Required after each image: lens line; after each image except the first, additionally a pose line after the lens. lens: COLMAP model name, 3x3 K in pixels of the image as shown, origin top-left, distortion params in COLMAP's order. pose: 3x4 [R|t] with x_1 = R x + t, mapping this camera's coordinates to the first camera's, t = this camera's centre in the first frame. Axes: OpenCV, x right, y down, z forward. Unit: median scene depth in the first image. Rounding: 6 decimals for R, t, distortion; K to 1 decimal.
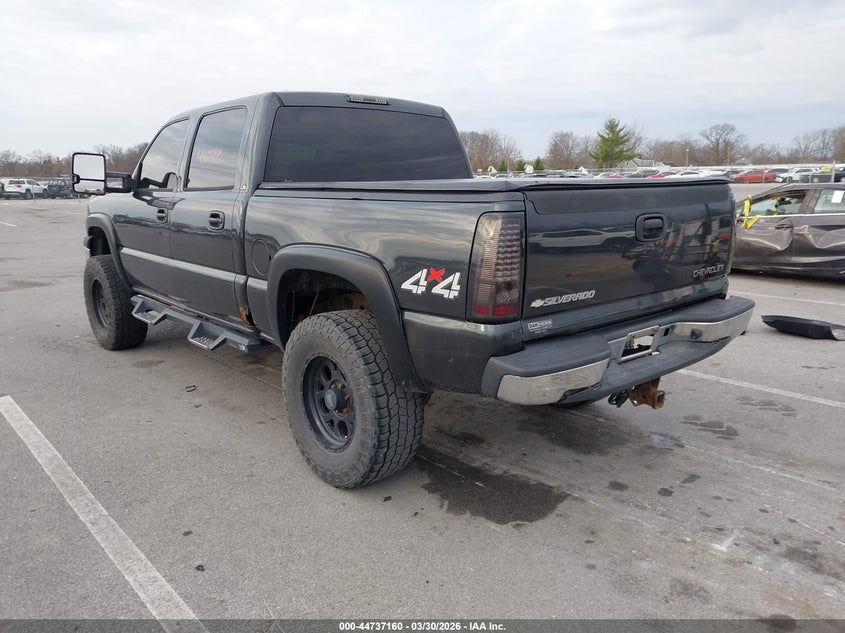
lens RADIAL K [[623.2, 0, 422.5], [0, 623.2, 316.5], [0, 0, 1]] dist [0.076986, 0.000158]
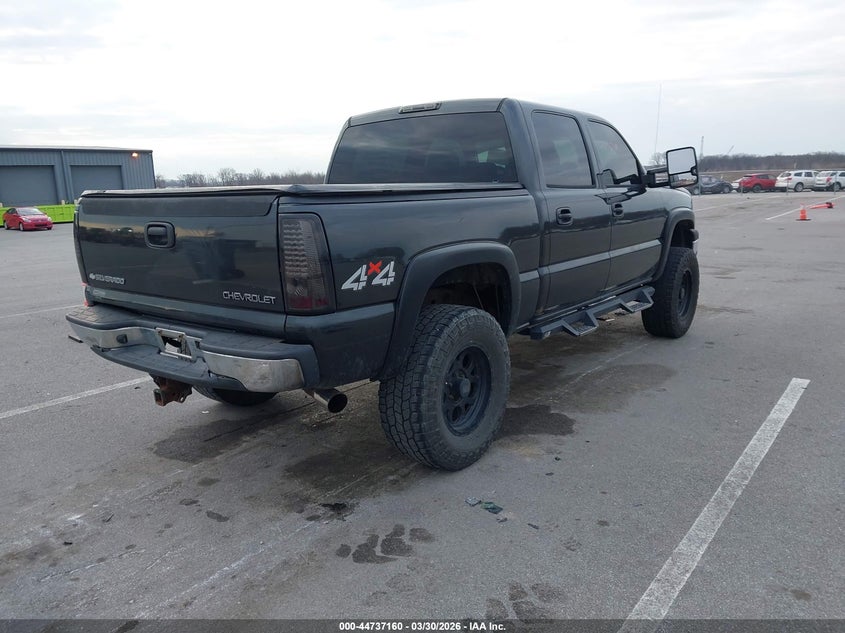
lens RADIAL K [[657.8, 0, 422.5], [0, 657.8, 316.5], [0, 0, 1]] dist [0.075437, 0.003317]
pose [[0.174978, 0.174526, -0.968981, 1.214056], [-0.167590, 0.975081, 0.145361, -0.184694], [0.970204, 0.136957, 0.199866, 0.961531]]
